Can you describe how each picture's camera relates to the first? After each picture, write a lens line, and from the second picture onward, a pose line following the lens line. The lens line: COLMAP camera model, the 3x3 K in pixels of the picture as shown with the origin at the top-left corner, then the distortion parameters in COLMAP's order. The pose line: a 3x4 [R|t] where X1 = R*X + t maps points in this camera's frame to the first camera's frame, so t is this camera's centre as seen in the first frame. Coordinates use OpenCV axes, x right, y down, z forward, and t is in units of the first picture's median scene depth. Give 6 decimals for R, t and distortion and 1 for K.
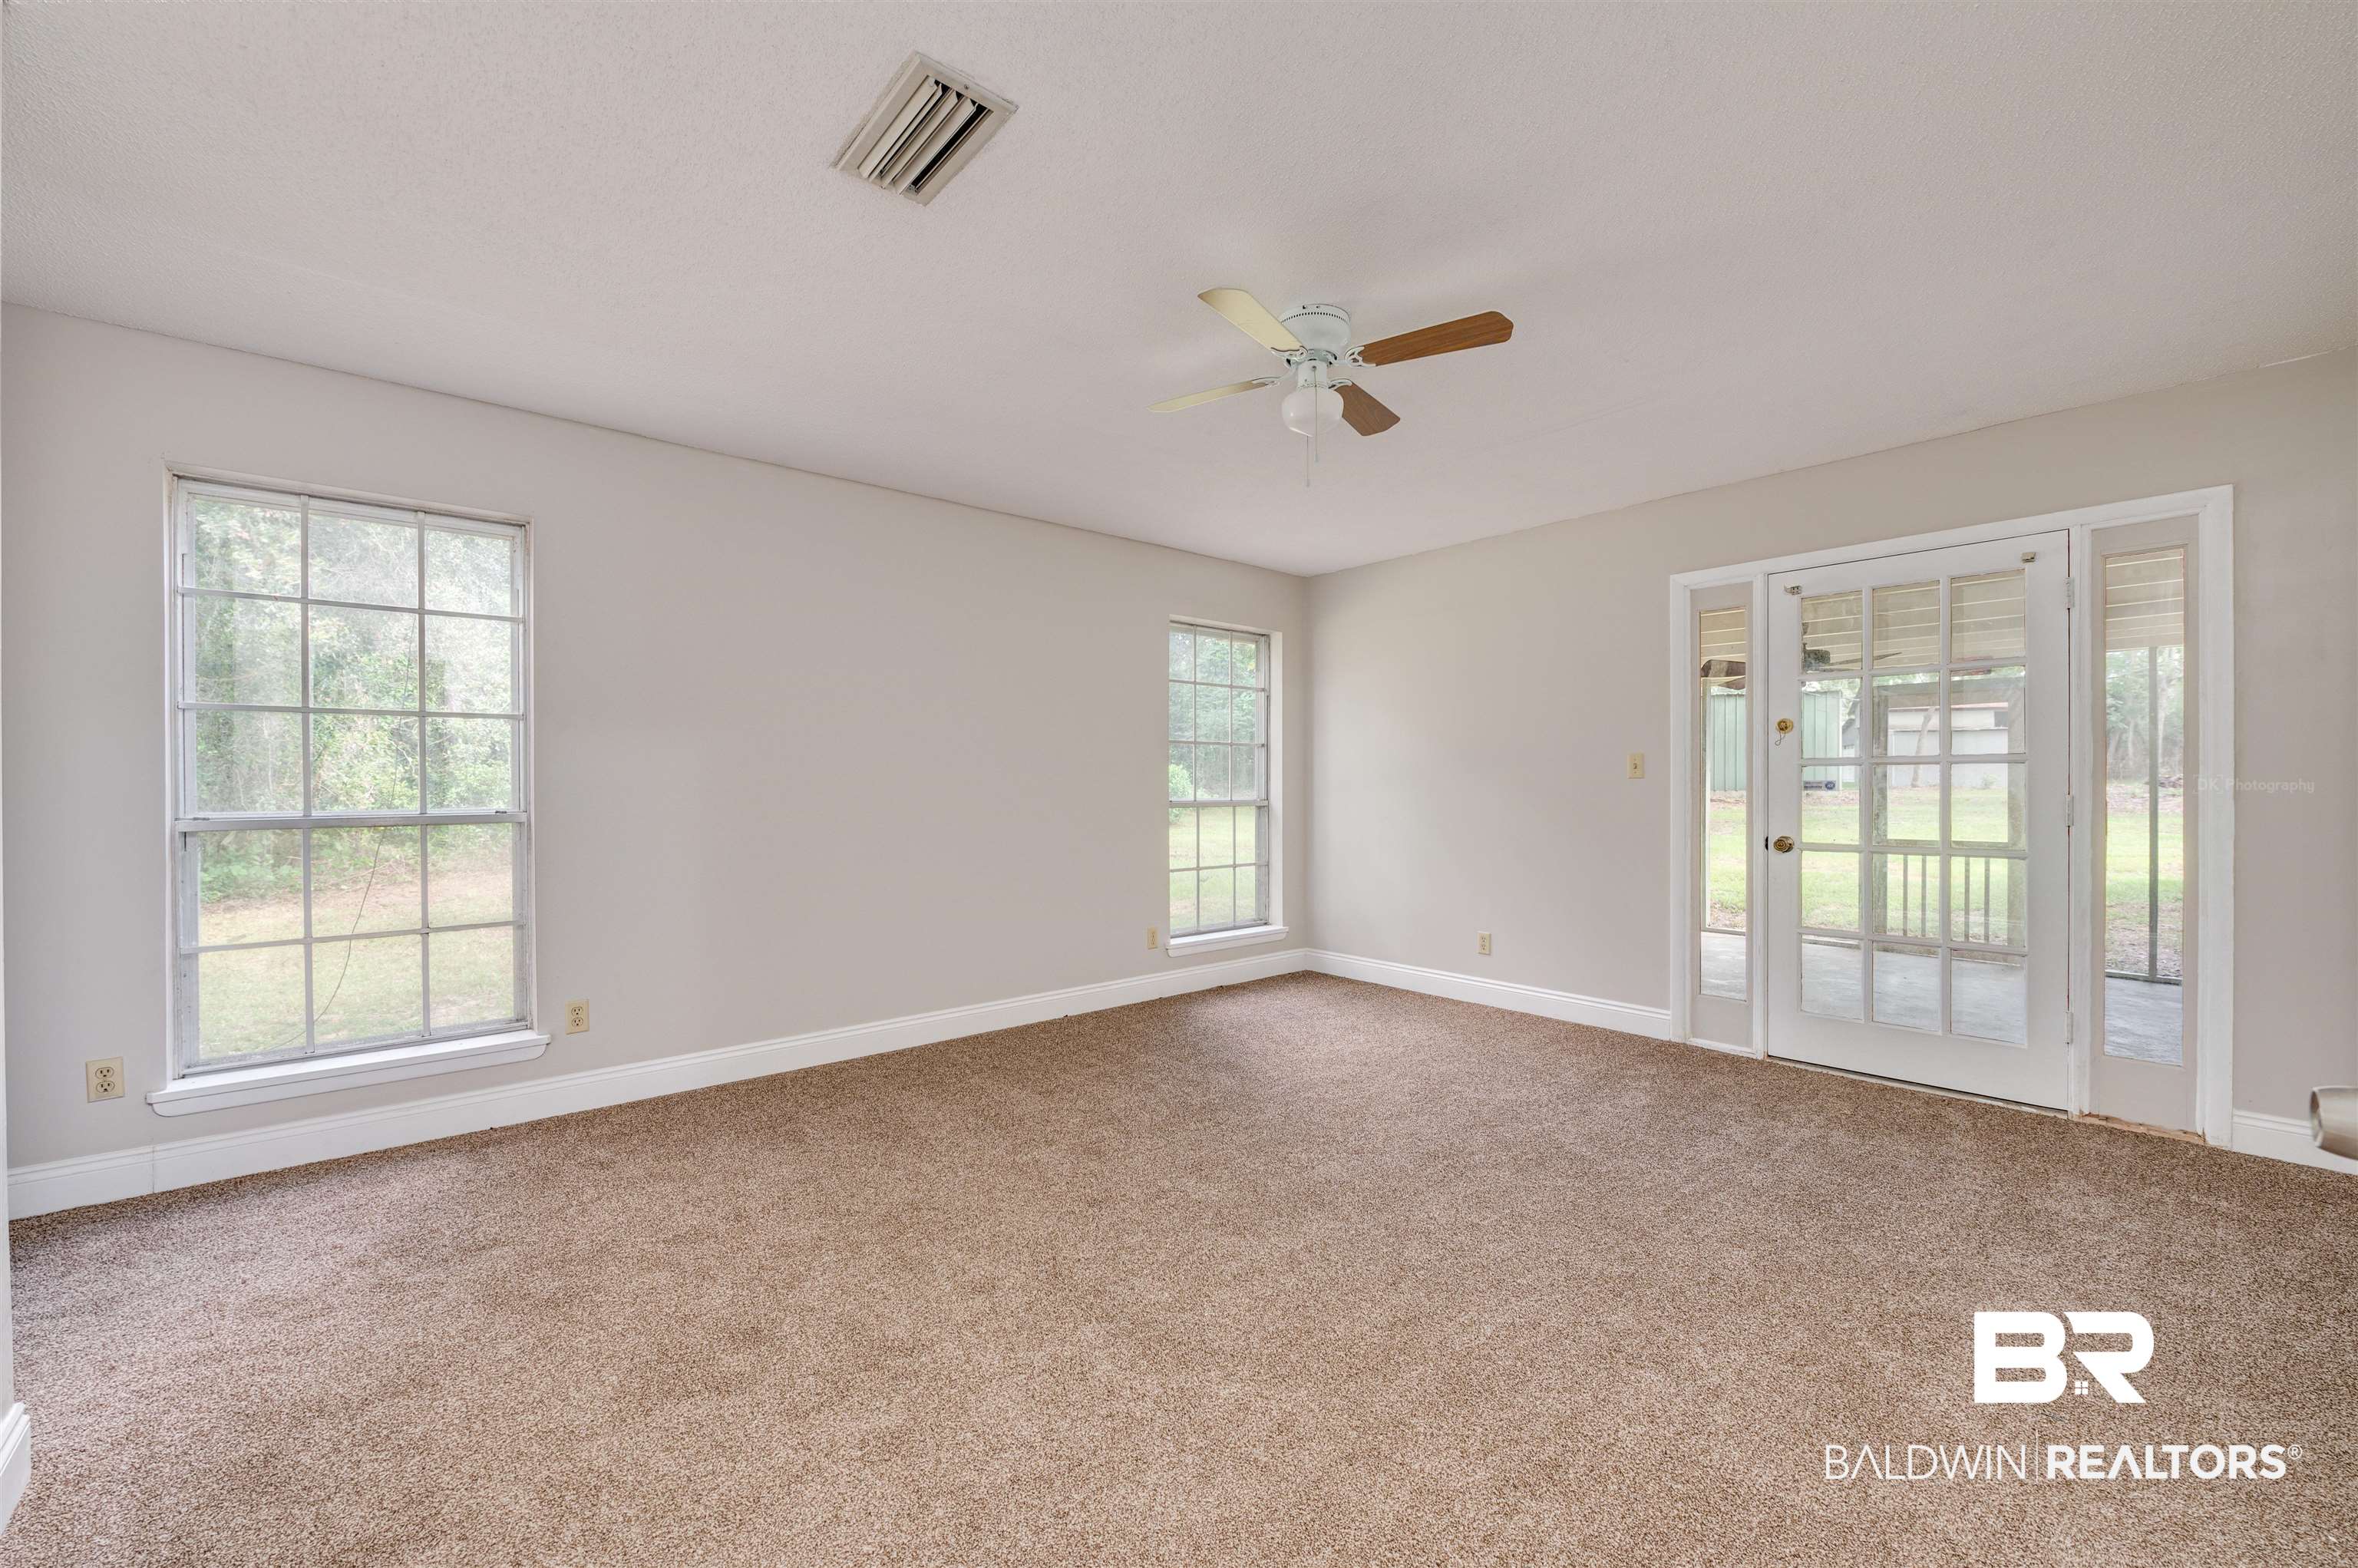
lens RADIAL K [[945.8, 0, 1176.3], [0, 945.8, 784.9], [0, 0, 1]] dist [-0.003052, -0.000162]
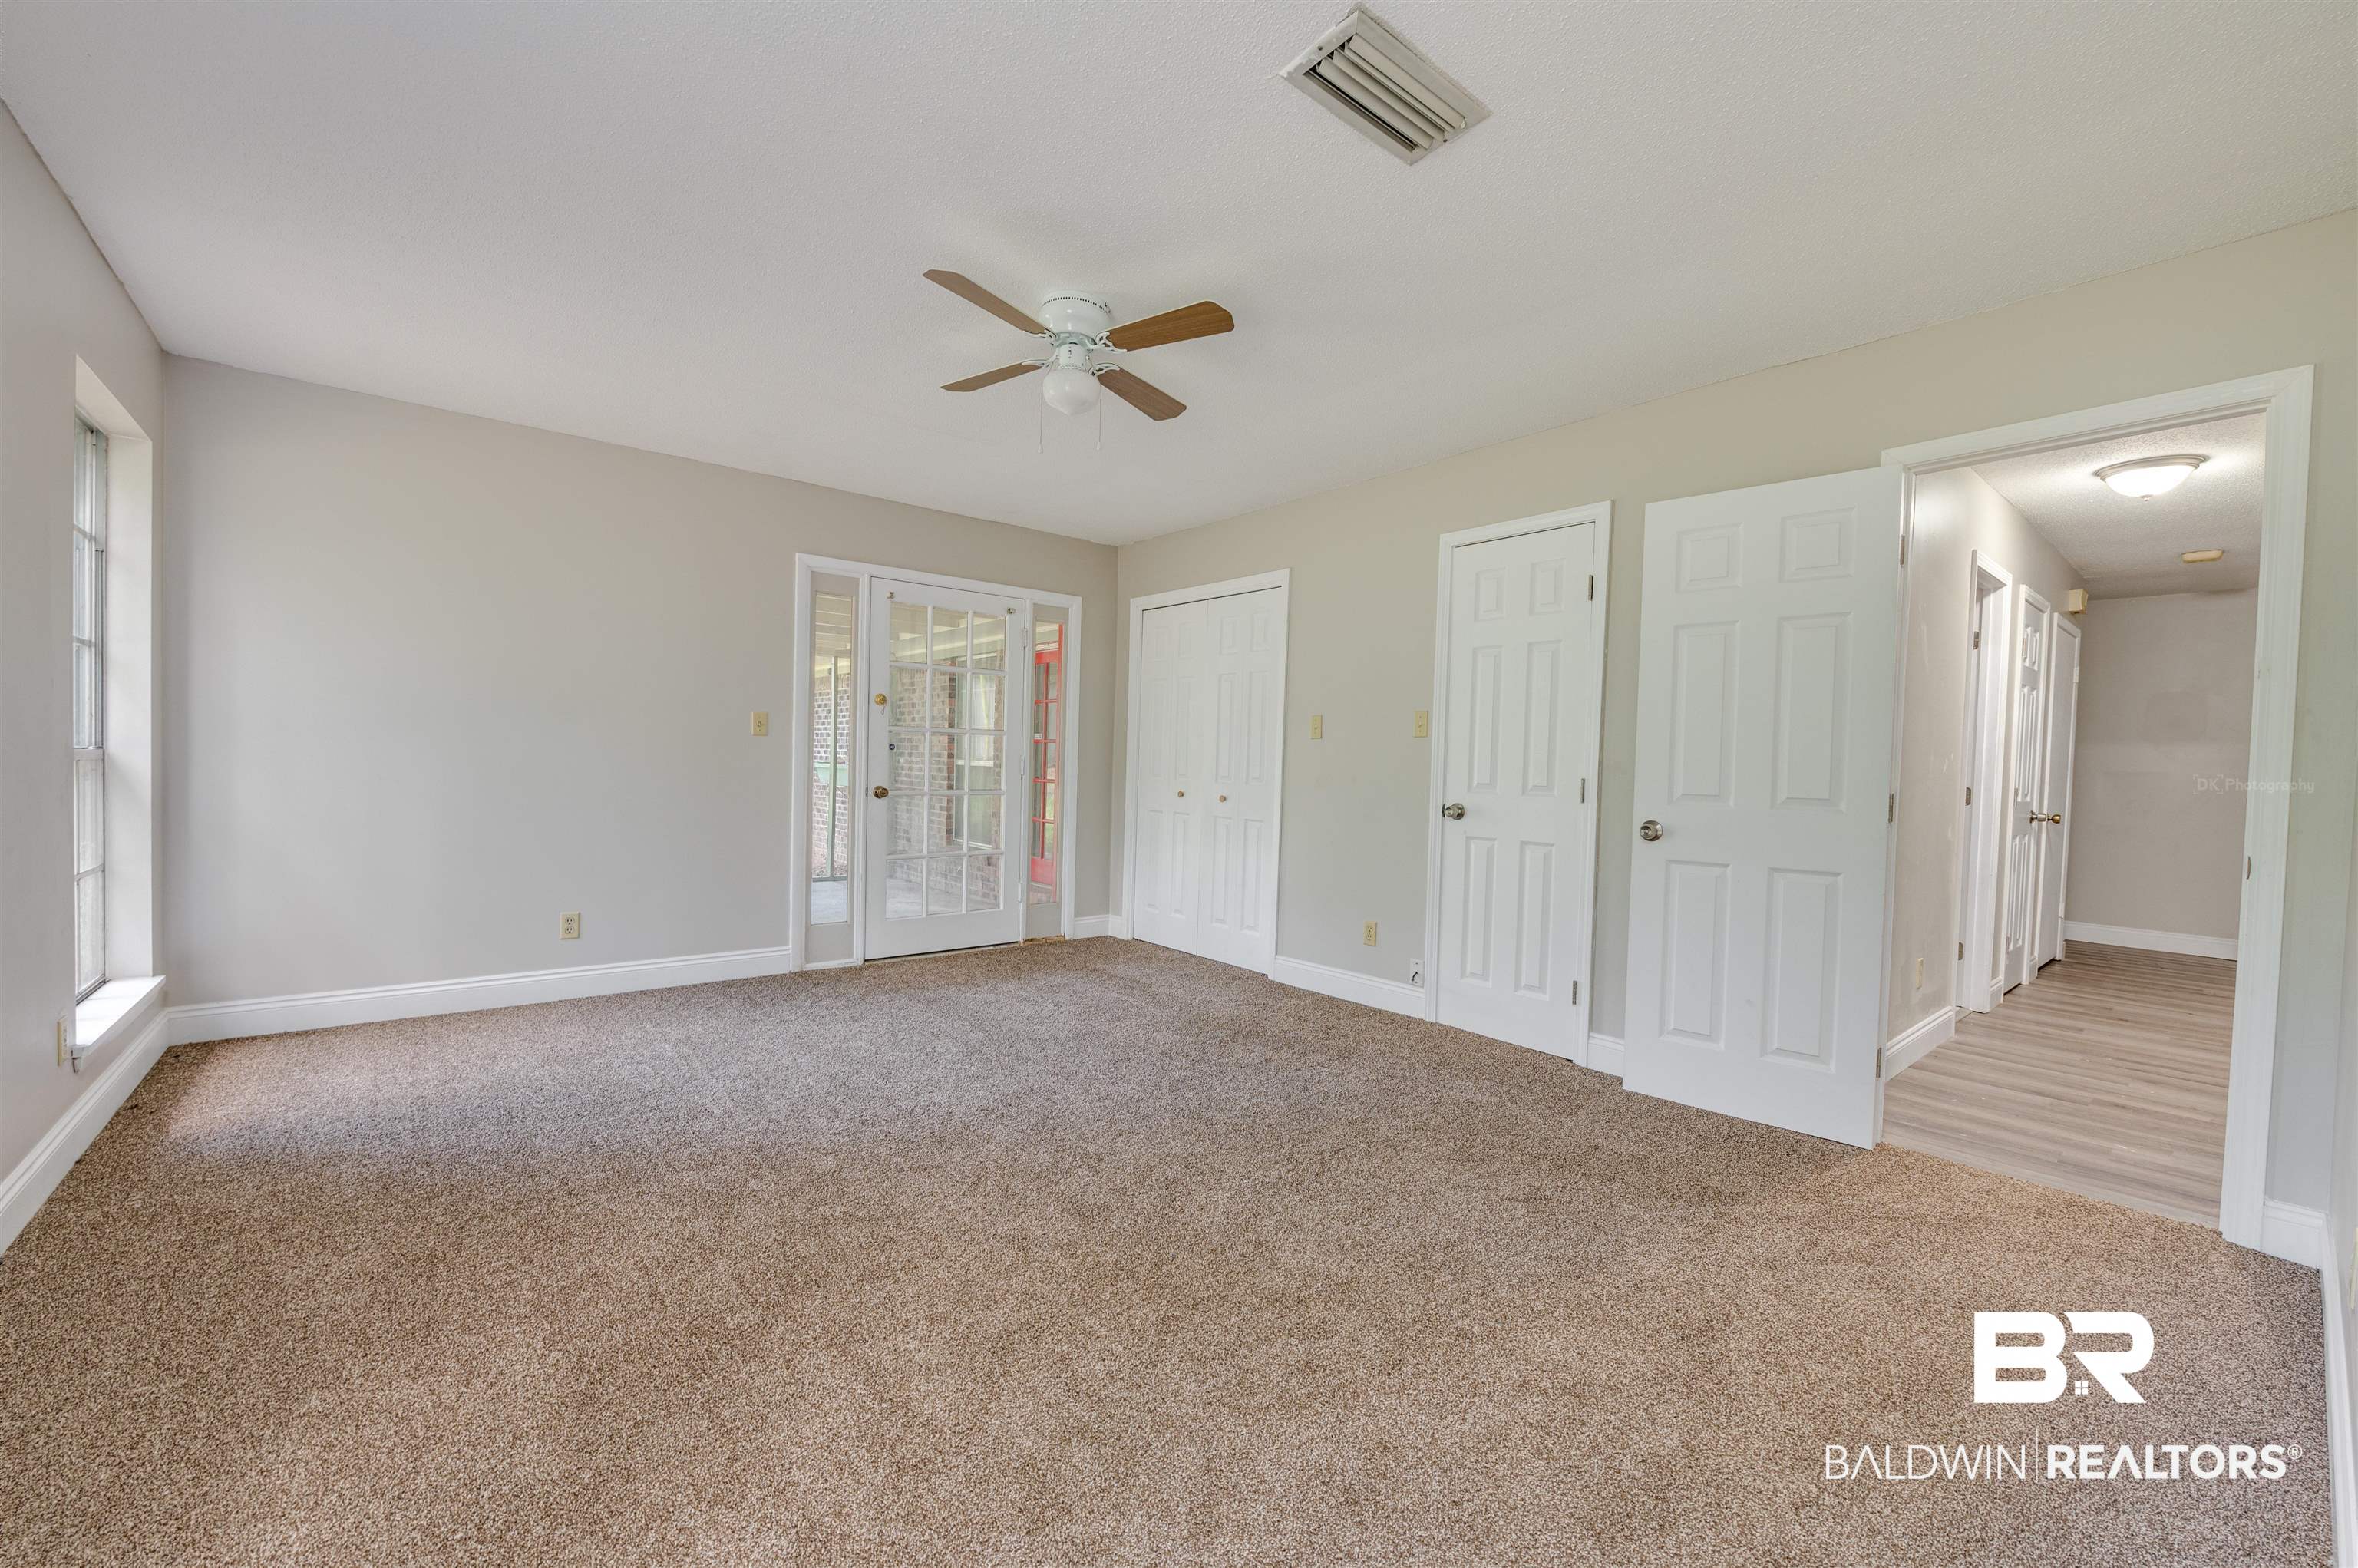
lens RADIAL K [[945.8, 0, 1176.3], [0, 945.8, 784.9], [0, 0, 1]] dist [-0.003052, -0.000162]
pose [[0.010537, -0.024067, 0.999655, -0.597966], [-0.026637, 0.999349, 0.024340, 0.010819], [-0.999590, -0.026884, 0.009889, 0.554186]]
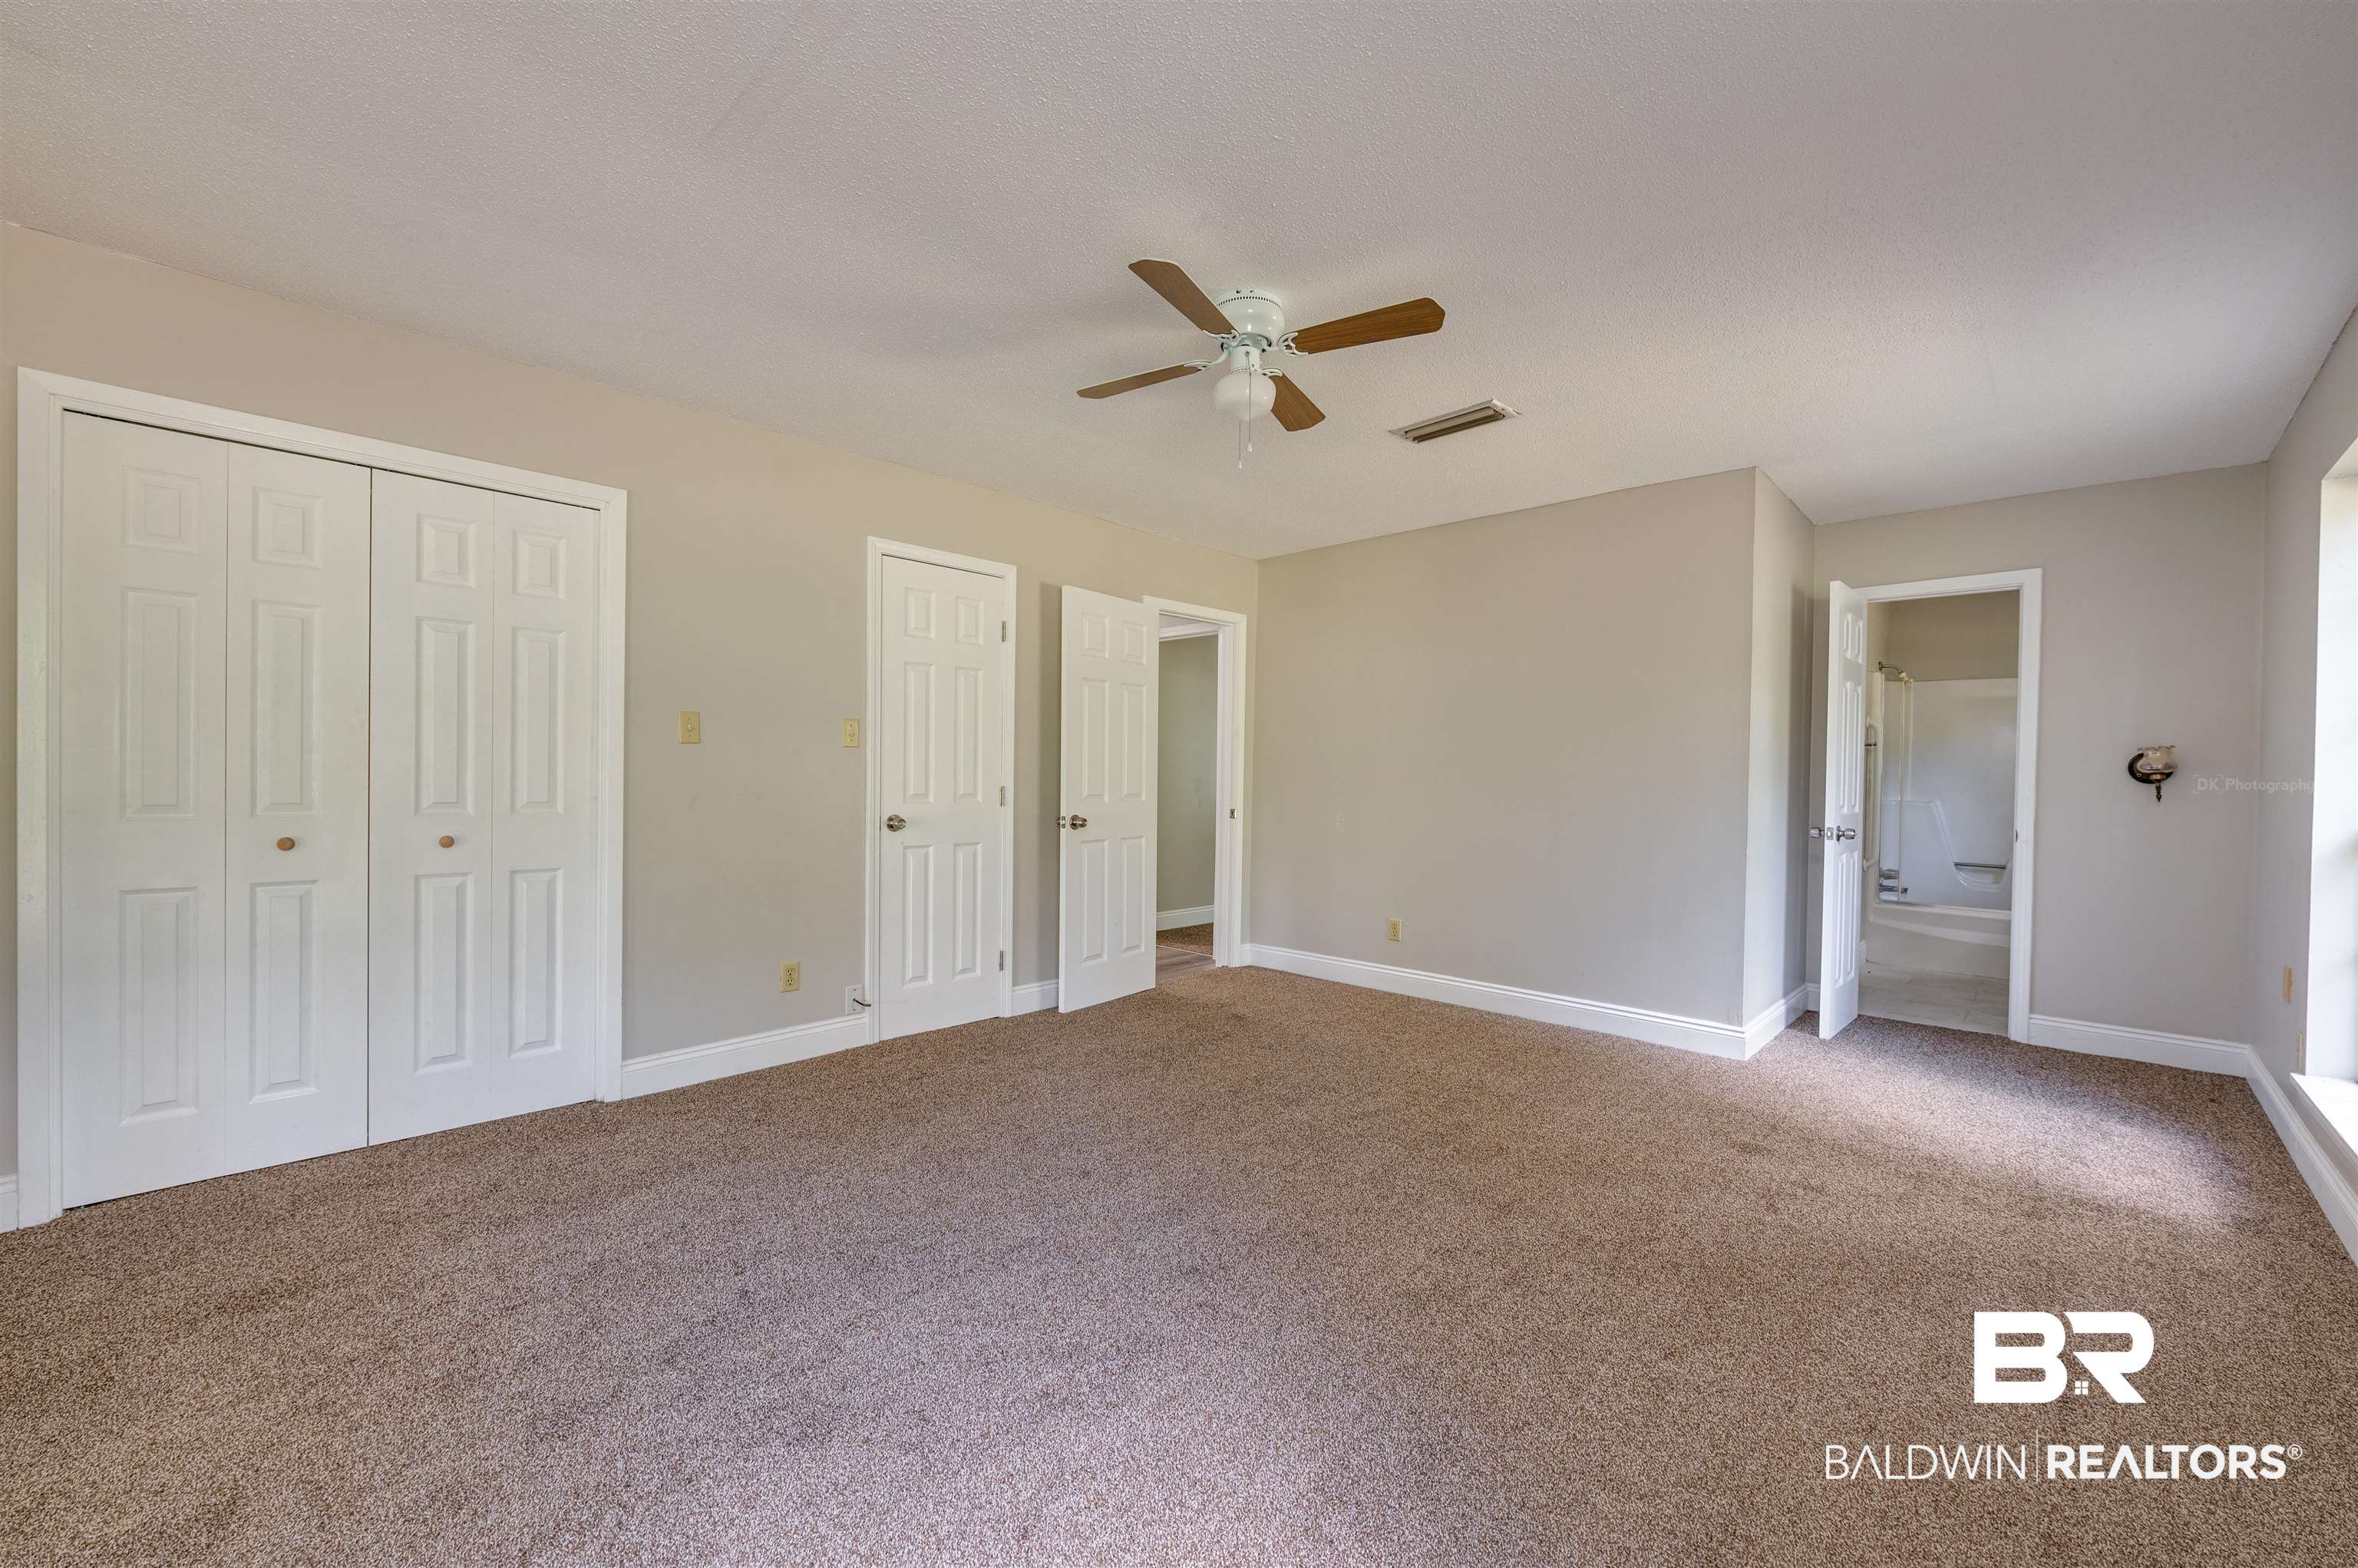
lens RADIAL K [[945.8, 0, 1176.3], [0, 945.8, 784.9], [0, 0, 1]] dist [-0.003052, -0.000162]
pose [[-0.992663, -0.010084, -0.120495, 0.227590], [-0.011126, 0.999906, 0.007976, 0.003489], [0.120403, 0.009258, -0.992682, 1.290783]]
